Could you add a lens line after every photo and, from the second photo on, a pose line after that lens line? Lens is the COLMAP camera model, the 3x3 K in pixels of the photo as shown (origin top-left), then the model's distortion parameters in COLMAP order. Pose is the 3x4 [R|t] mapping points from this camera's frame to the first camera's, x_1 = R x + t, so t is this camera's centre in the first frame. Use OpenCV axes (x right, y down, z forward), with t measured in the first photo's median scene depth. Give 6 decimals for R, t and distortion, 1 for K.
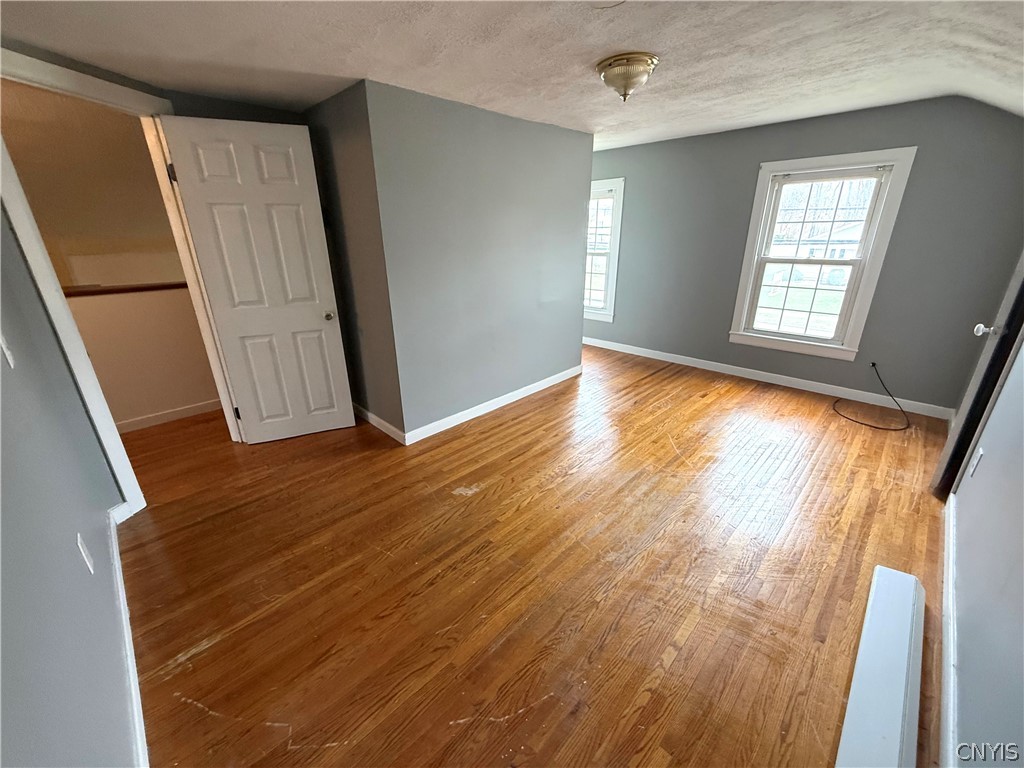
lens RADIAL K [[407.5, 0, 510.4], [0, 407.5, 385.9], [0, 0, 1]] dist [-0.000833, 0.000028]
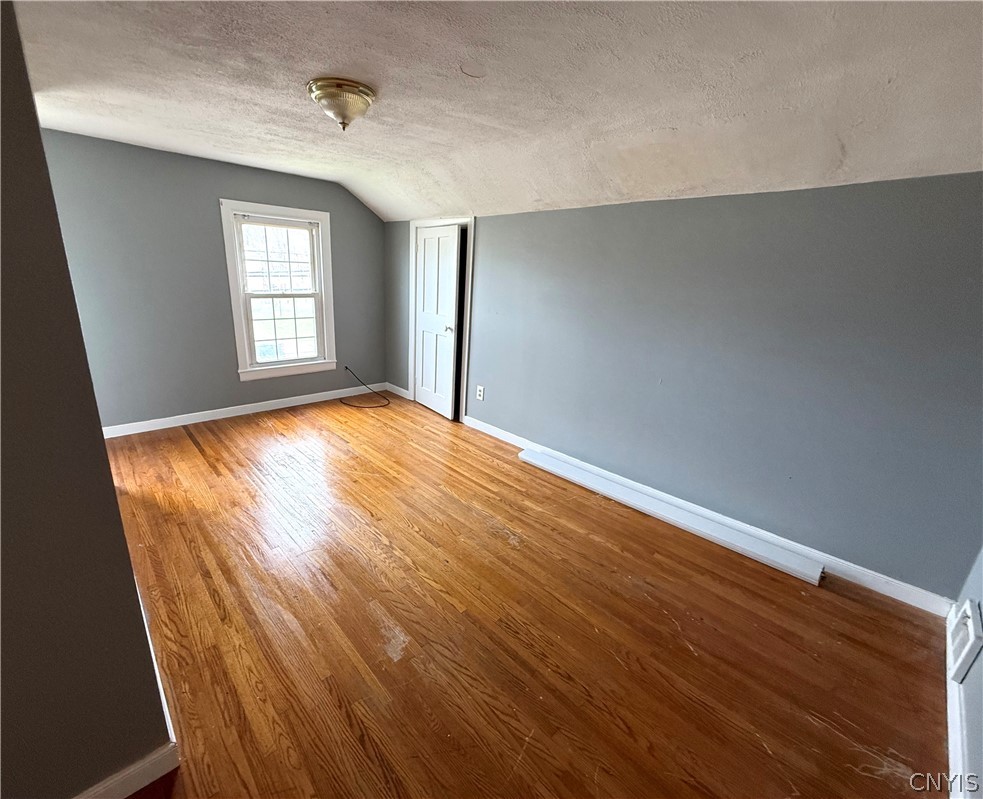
lens RADIAL K [[423.1, 0, 452.0], [0, 423.1, 401.9], [0, 0, 1]] dist [0.001865, 0.000436]
pose [[0.064509, -0.276942, 0.958719, -0.484184], [0.319202, 0.915972, 0.243116, -0.182992], [-0.945489, 0.290342, 0.147489, 0.500328]]
